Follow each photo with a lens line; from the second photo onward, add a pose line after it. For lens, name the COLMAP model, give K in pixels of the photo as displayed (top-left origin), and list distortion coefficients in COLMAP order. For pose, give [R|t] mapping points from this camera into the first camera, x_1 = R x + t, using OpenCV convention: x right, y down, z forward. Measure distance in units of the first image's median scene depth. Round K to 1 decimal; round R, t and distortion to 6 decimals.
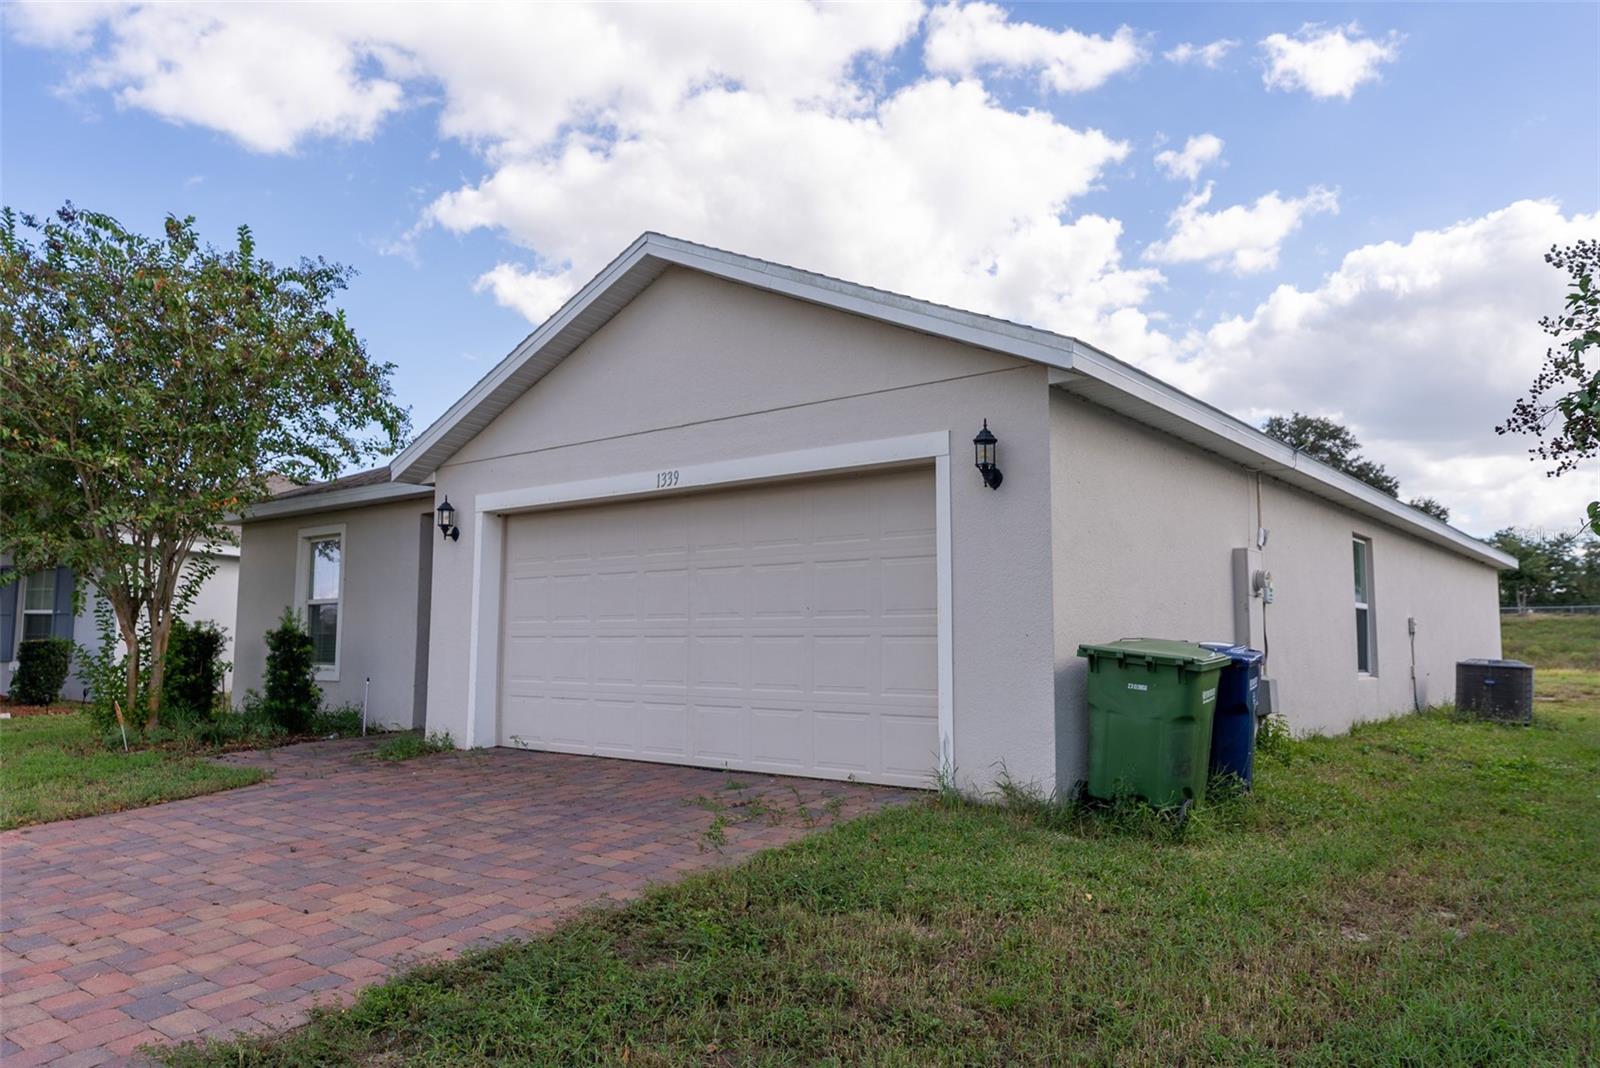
lens RADIAL K [[1119.3, 0, 800.0], [0, 1119.3, 534.0], [0, 0, 1]] dist [0.002183, 0.000191]
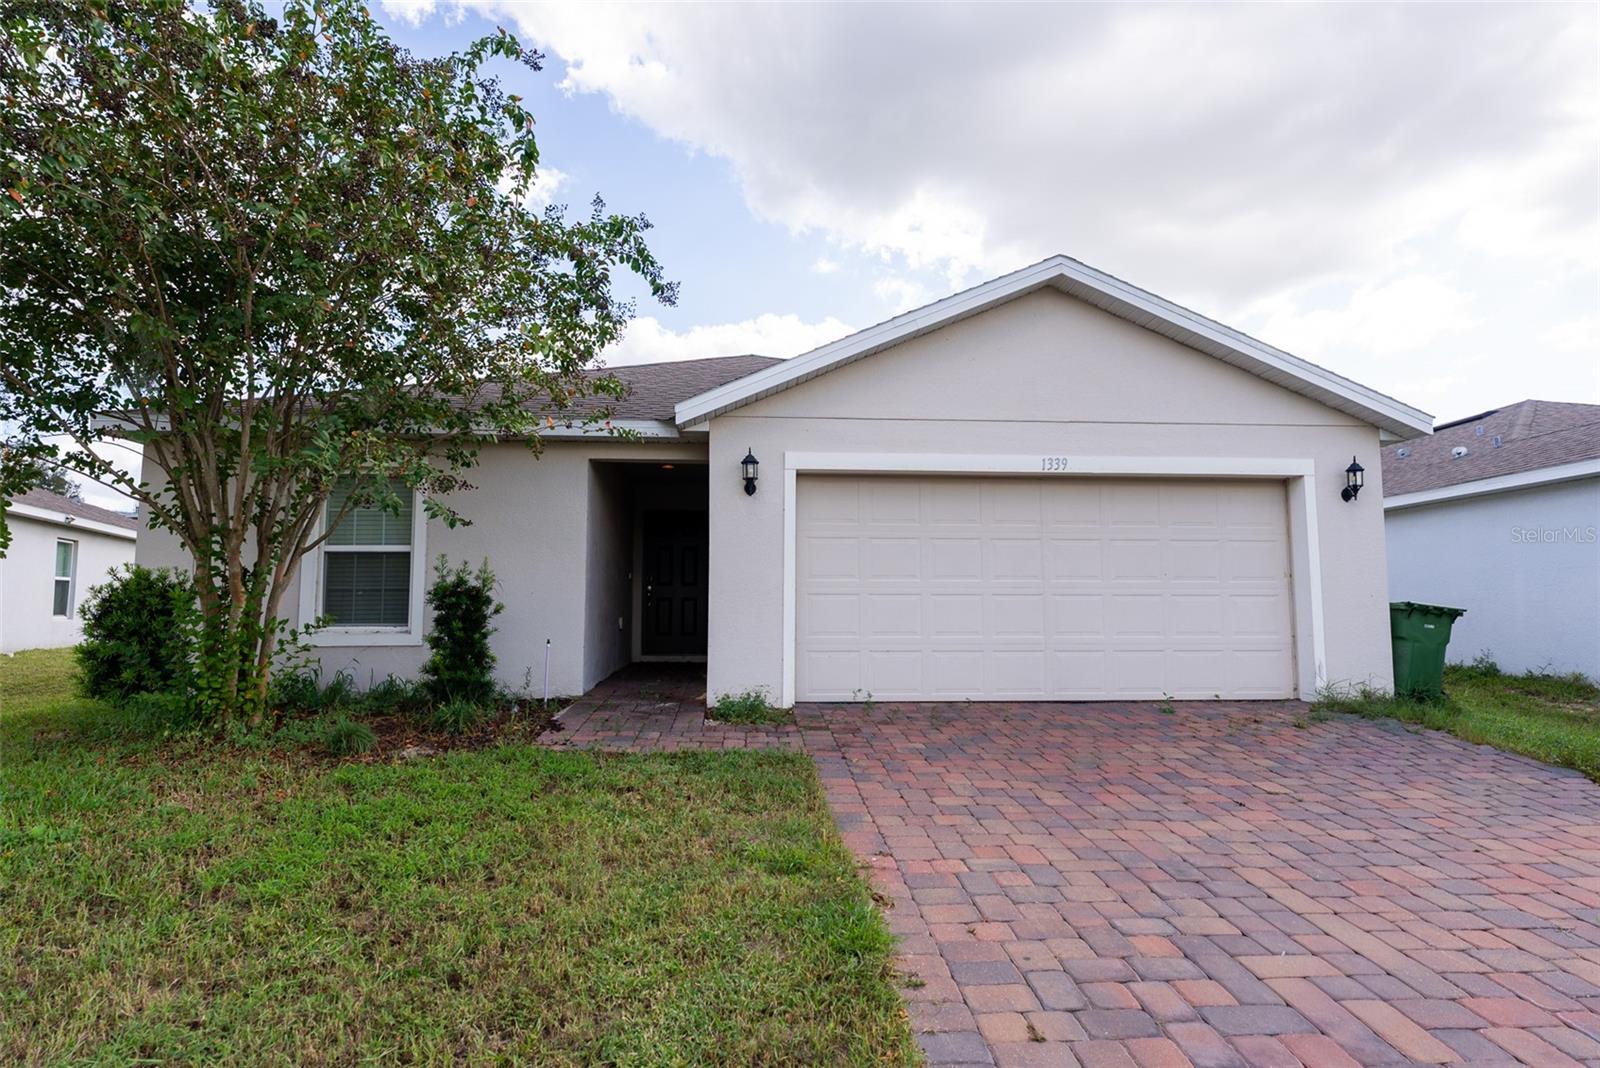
lens RADIAL K [[825.4, 0, 800.0], [0, 825.4, 534.0], [0, 0, 1]] dist [-0.004007, 0.000095]
pose [[0.732733, 0.047375, 0.678865, -0.949416], [-0.066571, 0.997779, 0.002224, 0.043464], [-0.677252, -0.046822, 0.734260, 0.553165]]
